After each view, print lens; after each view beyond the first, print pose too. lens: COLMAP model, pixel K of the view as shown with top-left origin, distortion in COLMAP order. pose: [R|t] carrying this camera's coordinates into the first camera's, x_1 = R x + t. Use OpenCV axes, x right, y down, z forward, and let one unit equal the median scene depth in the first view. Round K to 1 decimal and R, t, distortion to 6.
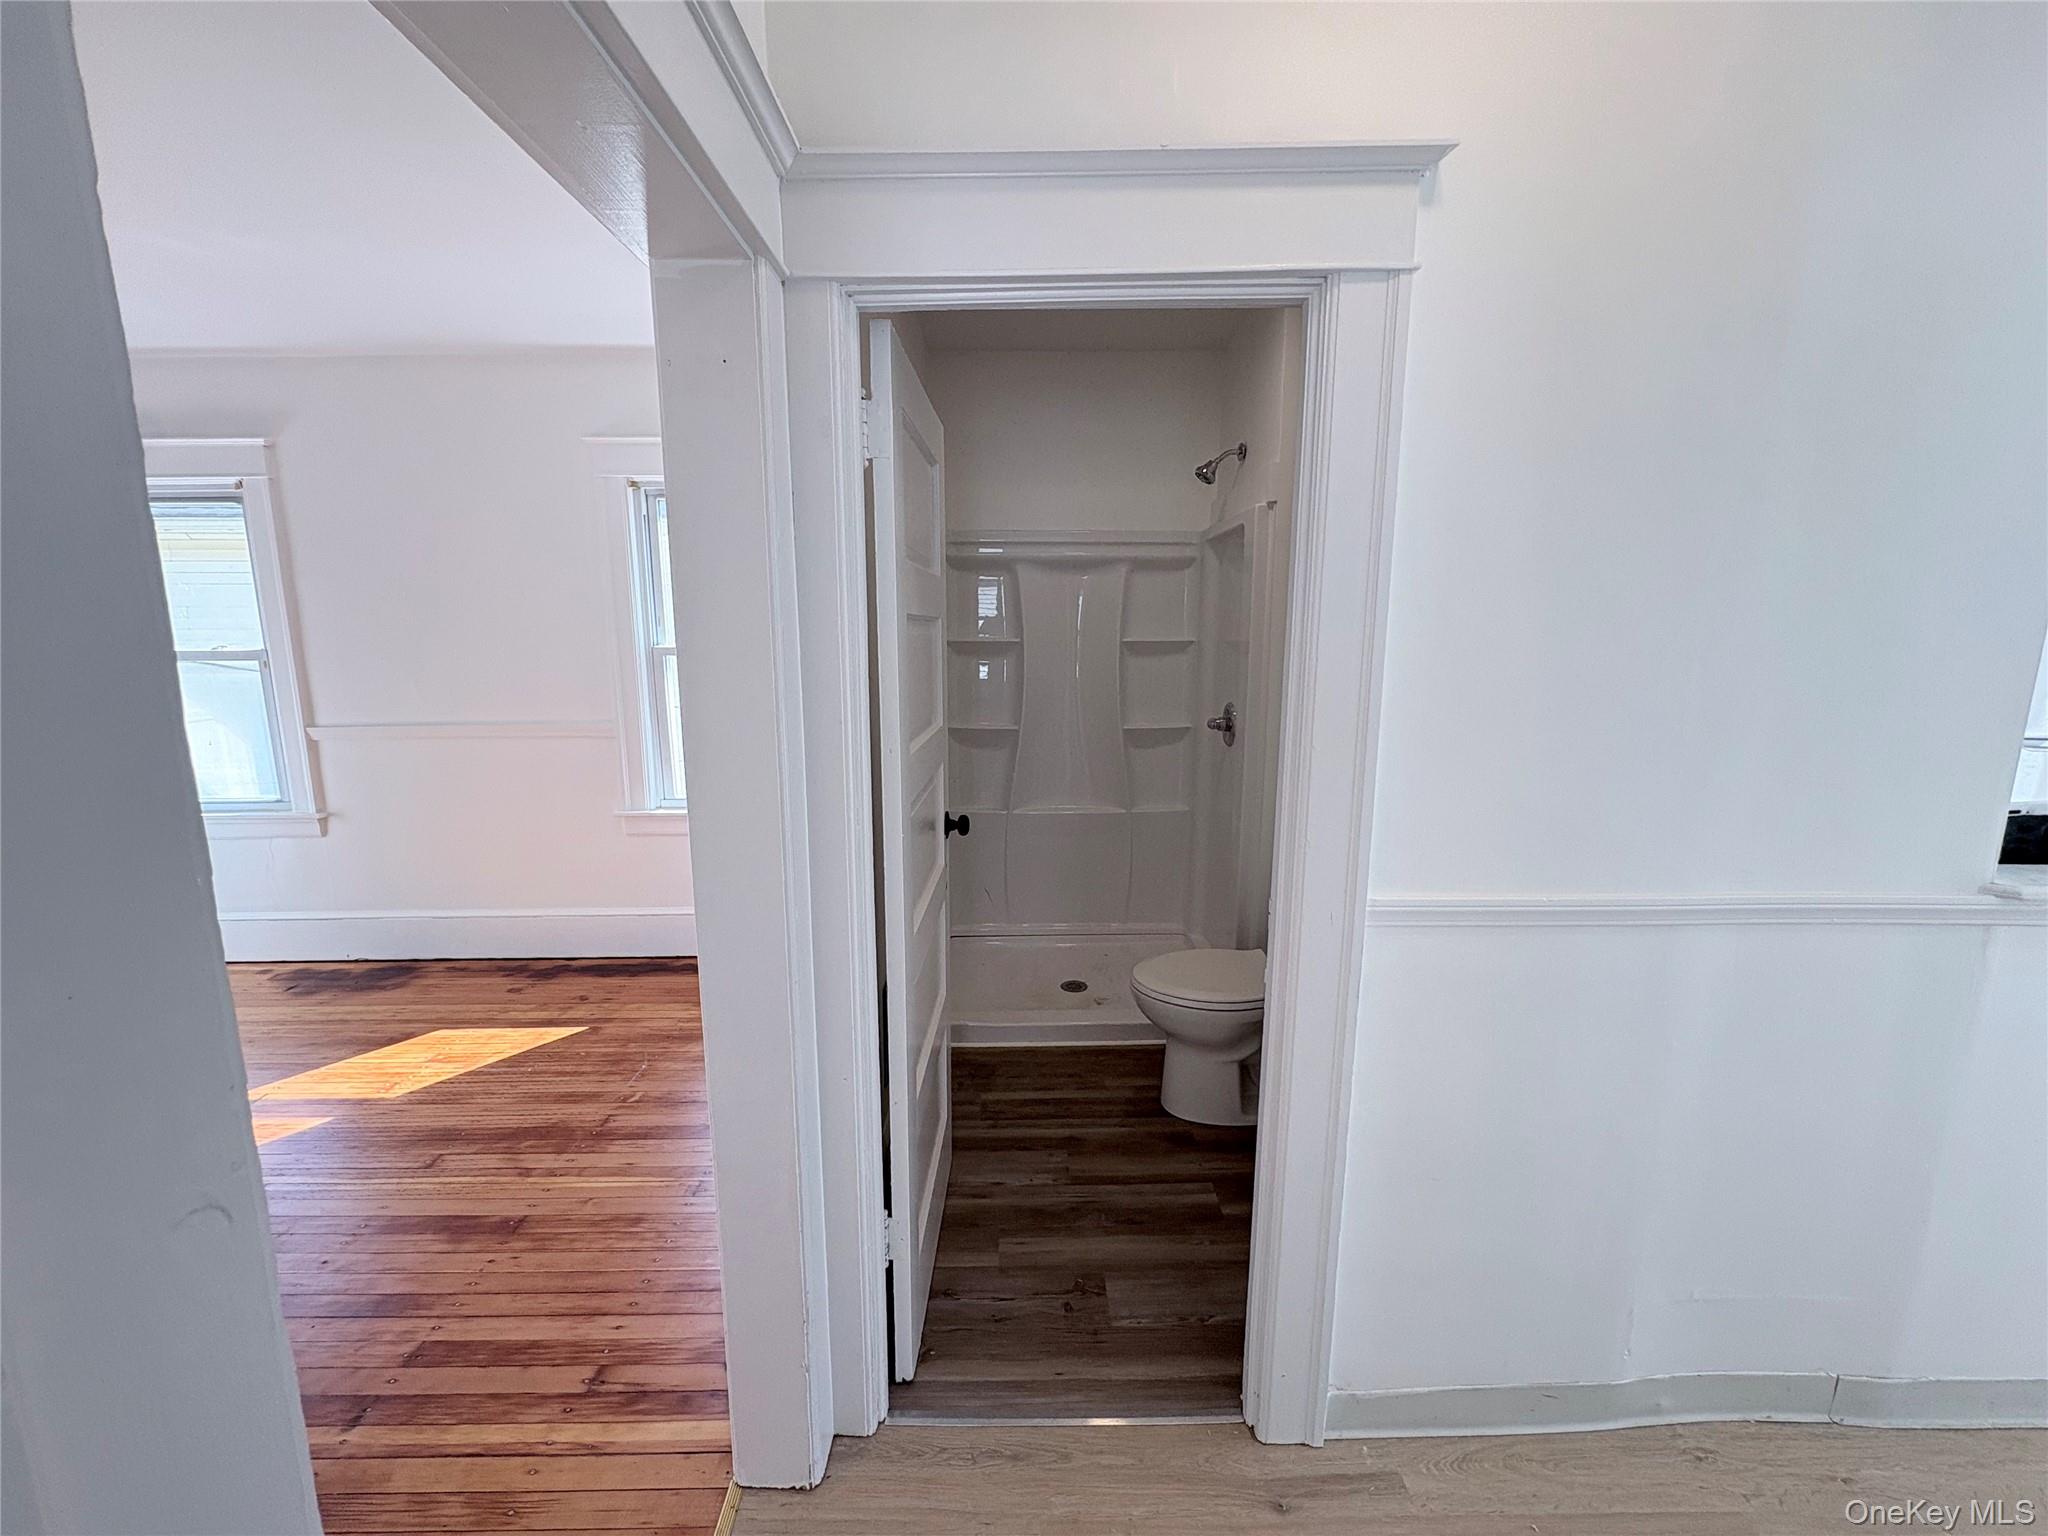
lens RADIAL K [[813.8, 0, 1024.1], [0, 813.8, 777.0], [0, 0, 1]] dist [-0.001627, -0.000311]
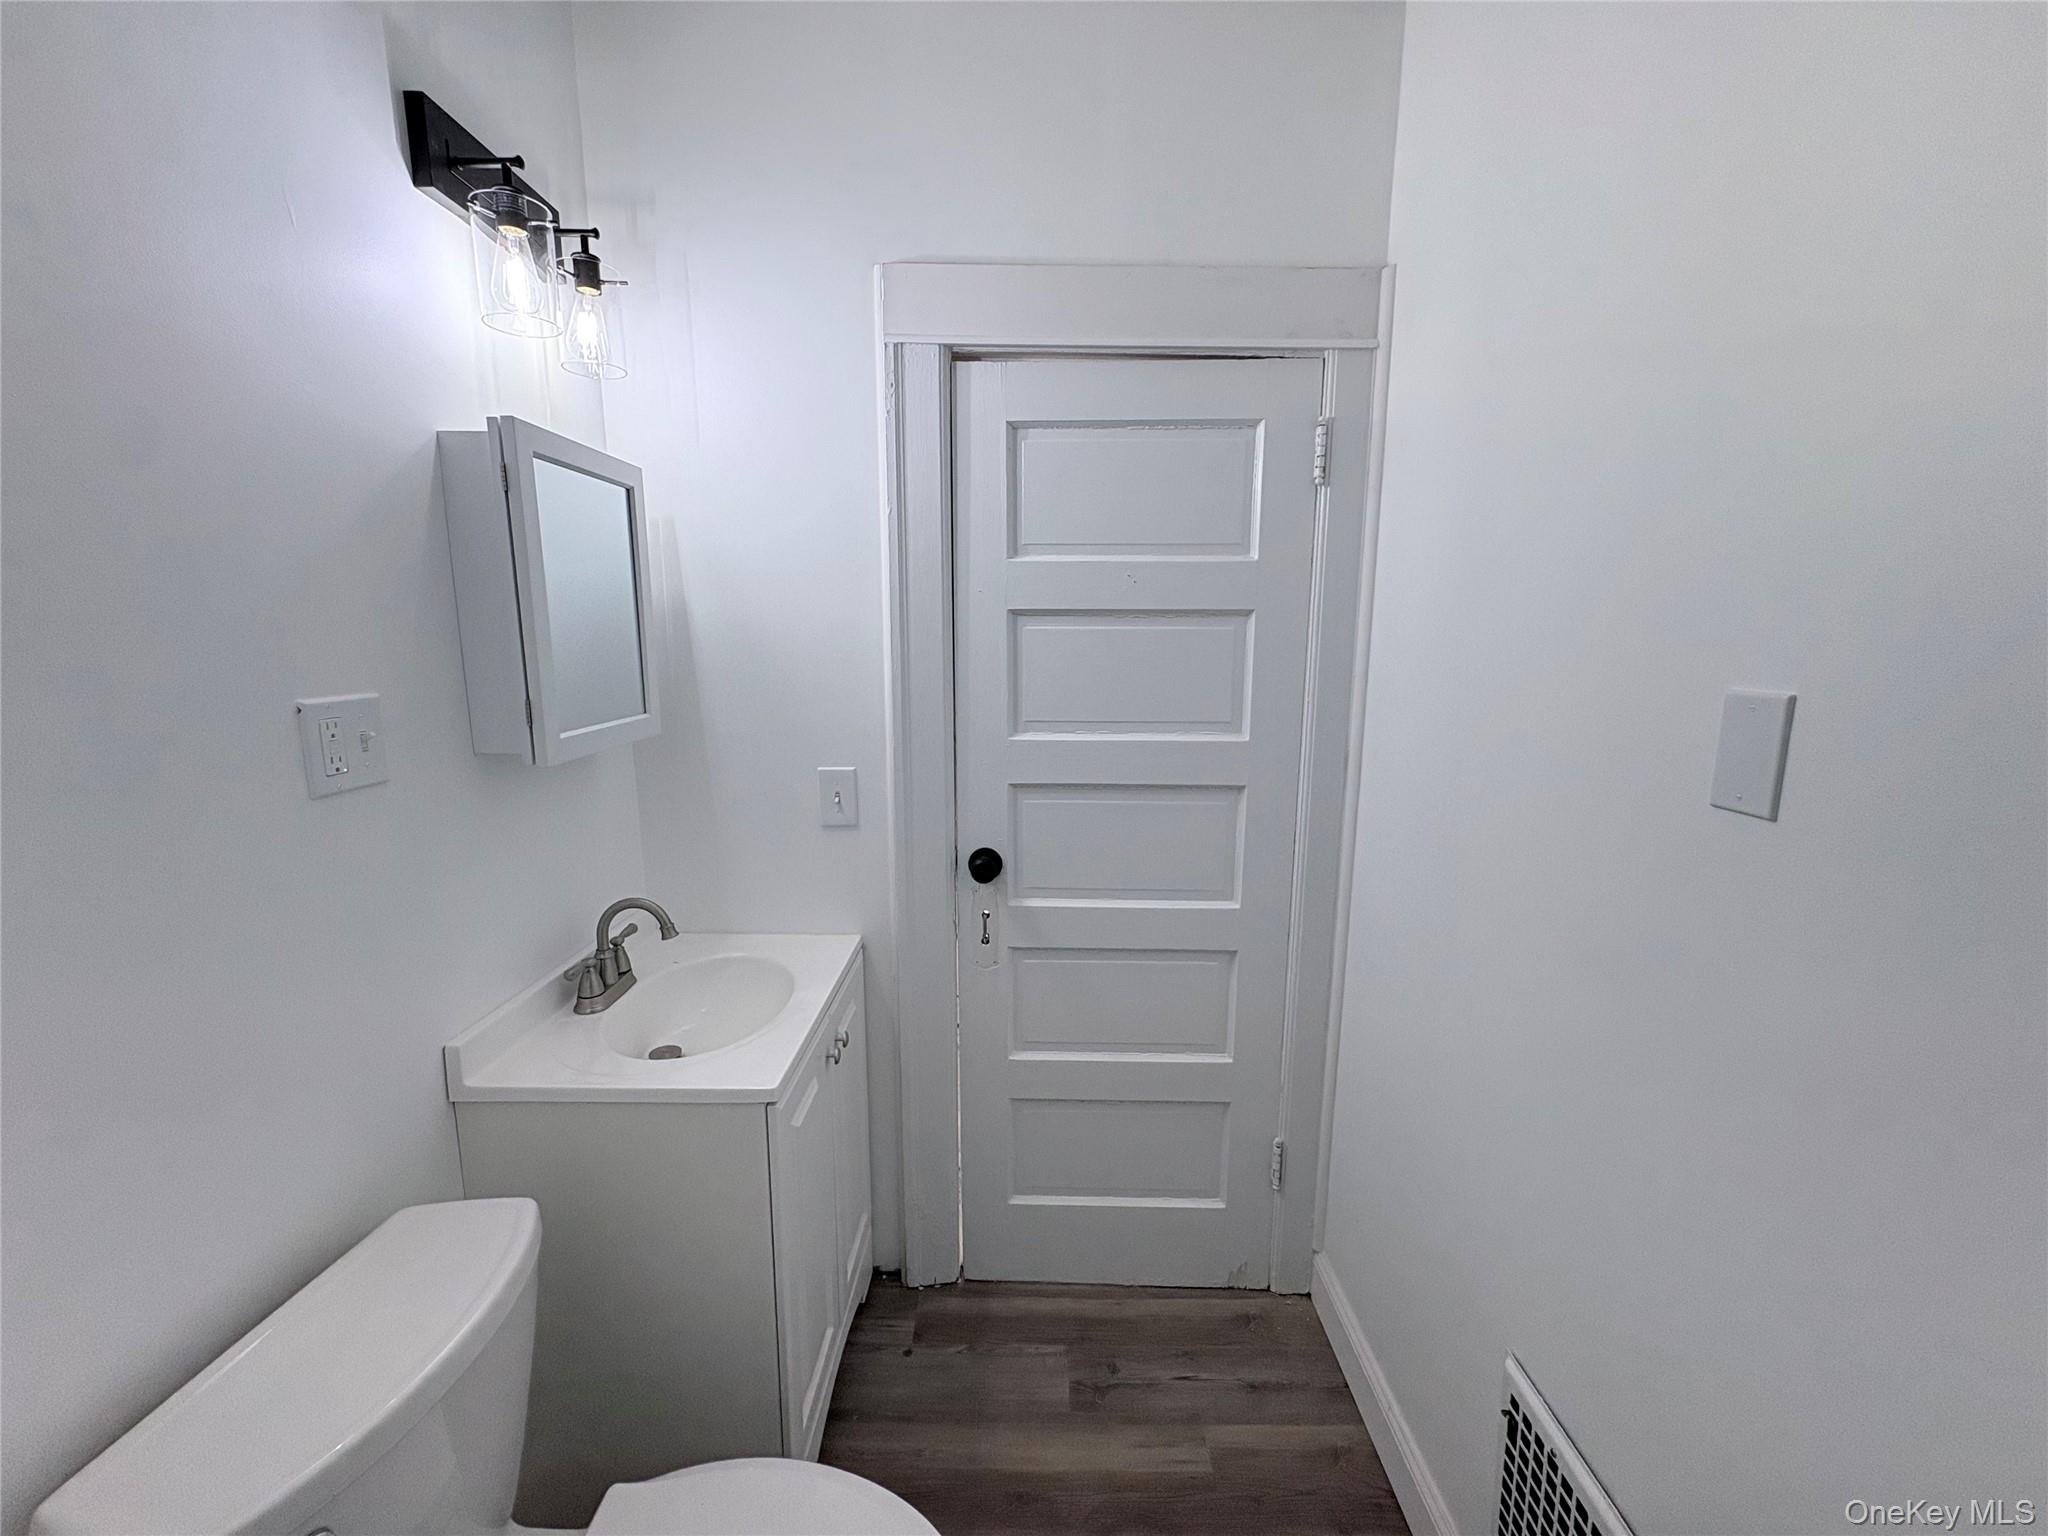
lens RADIAL K [[813.8, 0, 1025.5], [0, 813.8, 770.3], [0, 0, 1]] dist [-0.001627, -0.000311]
pose [[-0.999967, -0.004188, 0.006906, 0.144689], [-0.001683, 0.944336, 0.328979, -0.264488], [-0.007900, 0.328957, -0.944312, 1.600334]]
